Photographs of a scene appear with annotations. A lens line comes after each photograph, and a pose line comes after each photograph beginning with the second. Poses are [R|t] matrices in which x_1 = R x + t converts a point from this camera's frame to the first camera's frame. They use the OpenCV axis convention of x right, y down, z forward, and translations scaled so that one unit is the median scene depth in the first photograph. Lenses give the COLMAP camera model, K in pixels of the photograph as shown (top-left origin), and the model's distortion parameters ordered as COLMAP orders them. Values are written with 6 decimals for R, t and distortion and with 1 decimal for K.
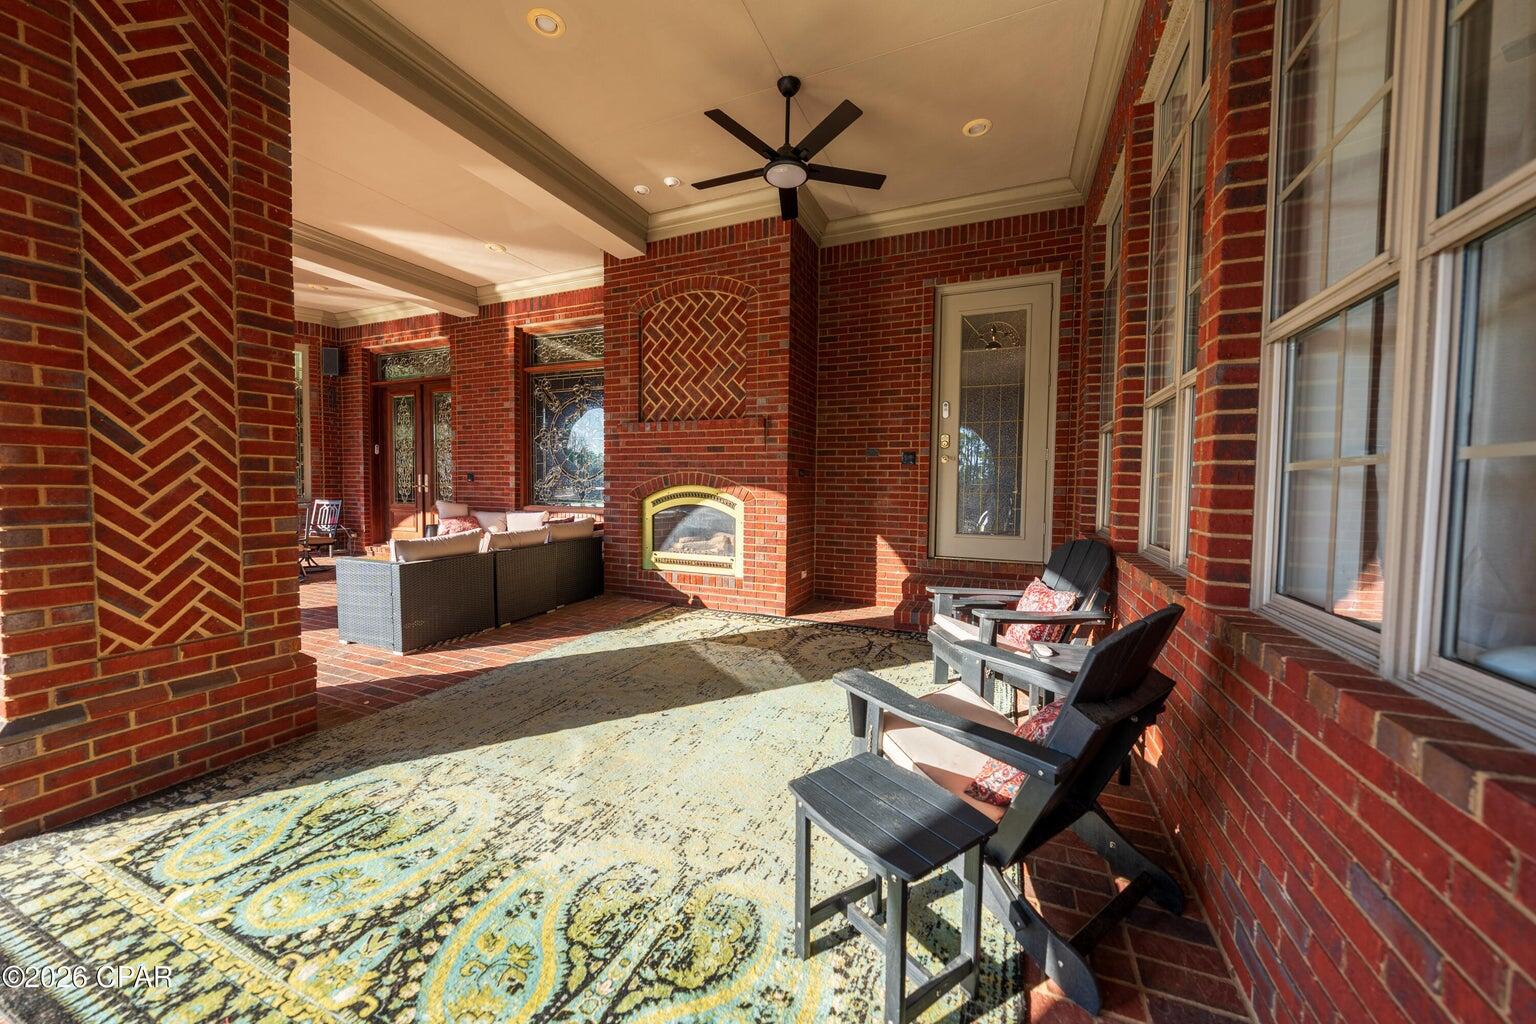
lens RADIAL K [[550.0, 0, 768.4], [0, 550.0, 509.0], [0, 0, 1]] dist [-0.003292, 0.000416]
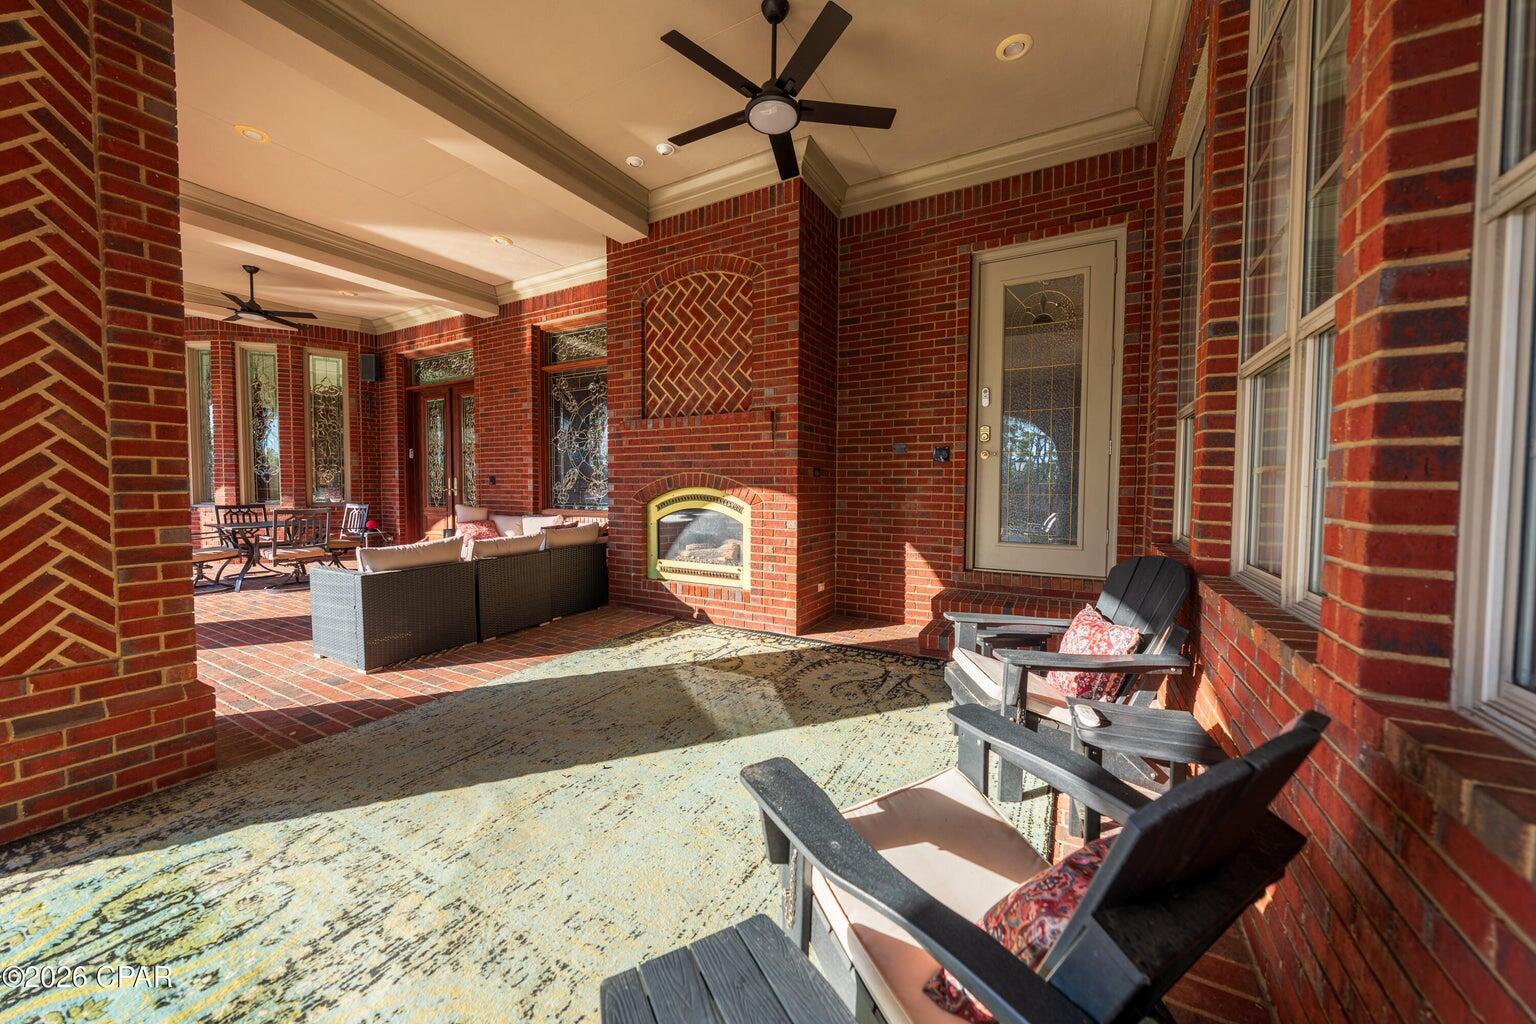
lens RADIAL K [[550.0, 0, 767.5], [0, 550.0, 508.3], [0, 0, 1]] dist [-0.003292, 0.000416]
pose [[0.994315, -0.002257, -0.106452, 0.114898], [0.001859, 0.999991, -0.003839, -0.007241], [0.106460, 0.003620, 0.994310, 0.172586]]
